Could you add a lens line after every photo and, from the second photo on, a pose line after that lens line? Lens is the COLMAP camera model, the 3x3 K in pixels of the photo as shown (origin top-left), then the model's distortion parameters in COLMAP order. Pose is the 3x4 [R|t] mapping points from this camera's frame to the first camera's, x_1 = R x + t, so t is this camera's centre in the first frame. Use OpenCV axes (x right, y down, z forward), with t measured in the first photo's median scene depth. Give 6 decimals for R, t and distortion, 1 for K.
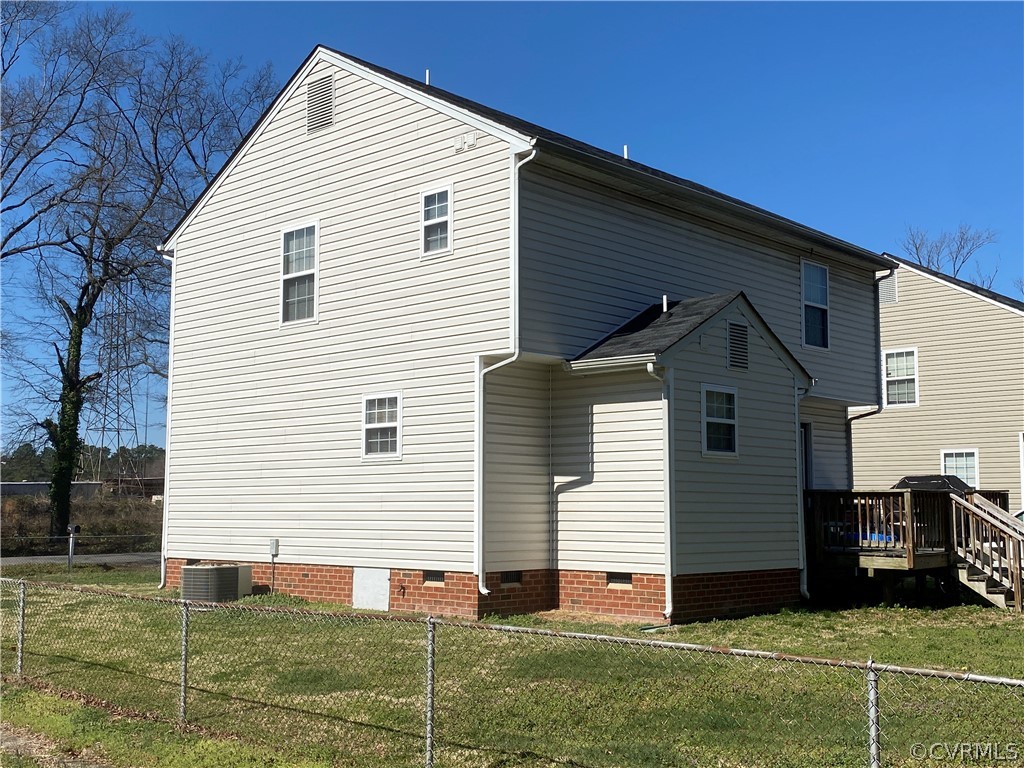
lens RADIAL K [[1171.9, 0, 510.8], [0, 1171.9, 394.9], [0, 0, 1]] dist [0.106013, 0.000000]
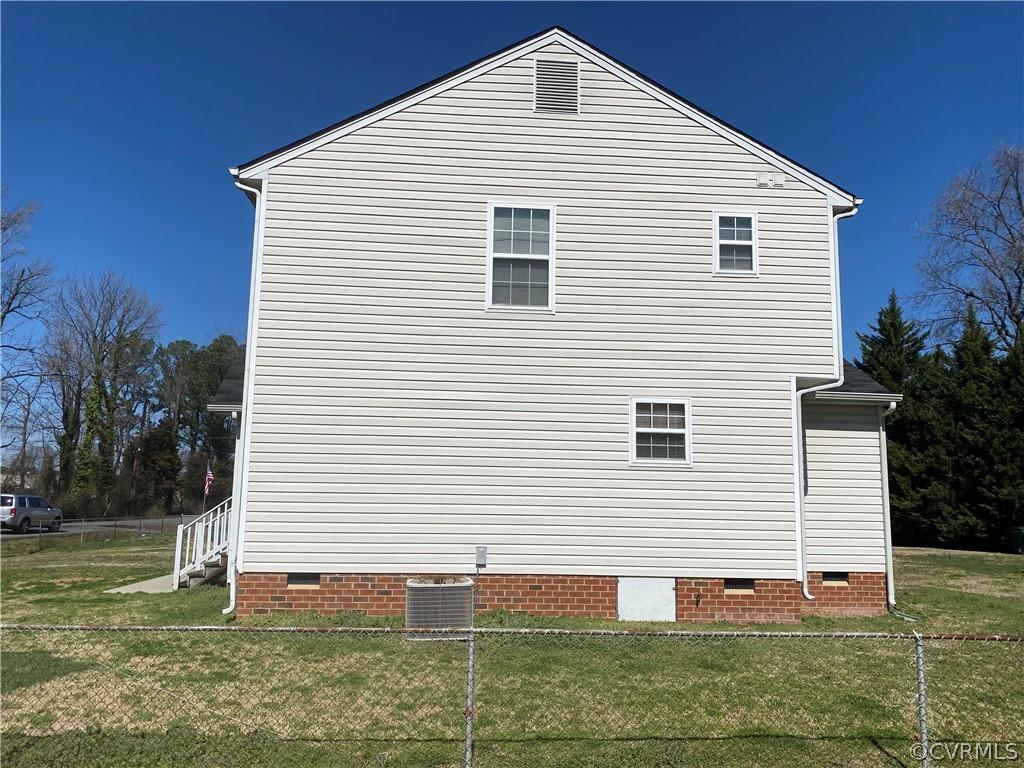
lens RADIAL K [[777.9, 0, 519.7], [0, 777.9, 393.3], [0, 0, 1]] dist [0.062056, -0.063742]
pose [[0.676628, 0.112362, 0.727701, -0.674355], [-0.089407, 0.993513, -0.070273, 0.051671], [-0.730876, -0.017513, 0.682285, 0.643040]]
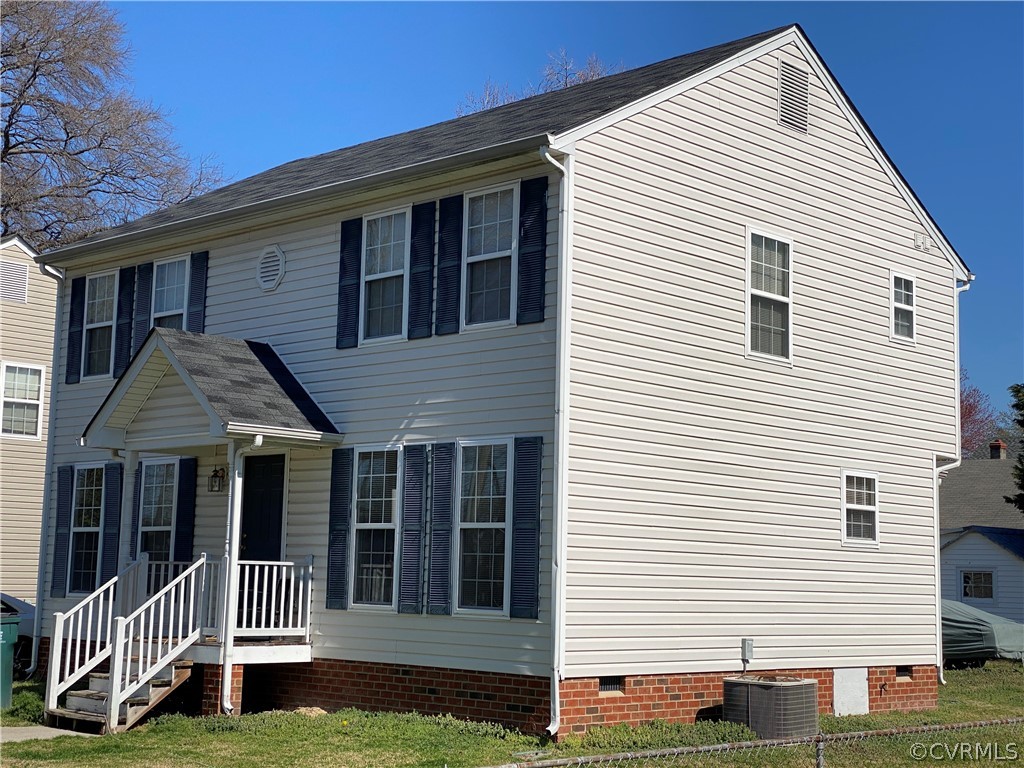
lens RADIAL K [[1527.0, 0, 511.4], [0, 1527.0, 375.3], [0, 0, 1]] dist [0.094469, 0.000000]
pose [[0.010488, 0.129741, 0.991492, -1.300504], [-0.123242, 0.984155, -0.127477, 0.109889], [-0.992321, -0.120857, 0.026311, 1.252955]]
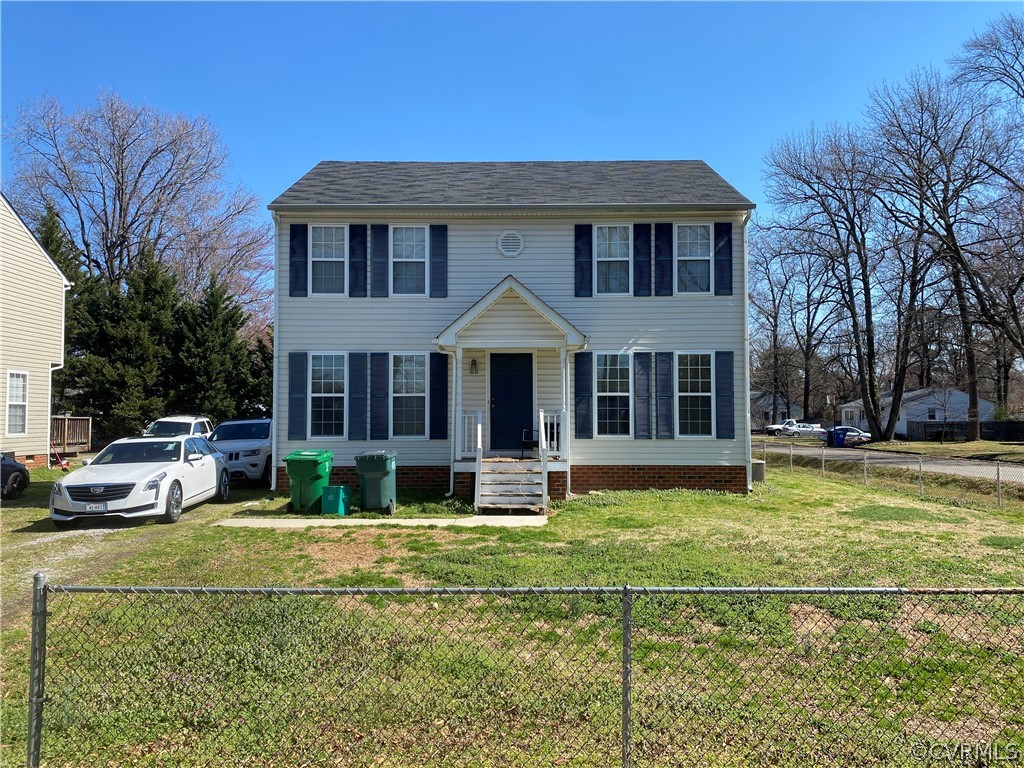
lens RADIAL K [[777.9, 0, 510.1], [0, 777.9, 390.0], [0, 0, 1]] dist [0.062056, -0.063742]
pose [[-0.676927, 0.027623, 0.735531, -0.856629], [-0.071616, 0.992082, -0.103168, 0.206025], [-0.732558, -0.122513, -0.669590, 2.218960]]
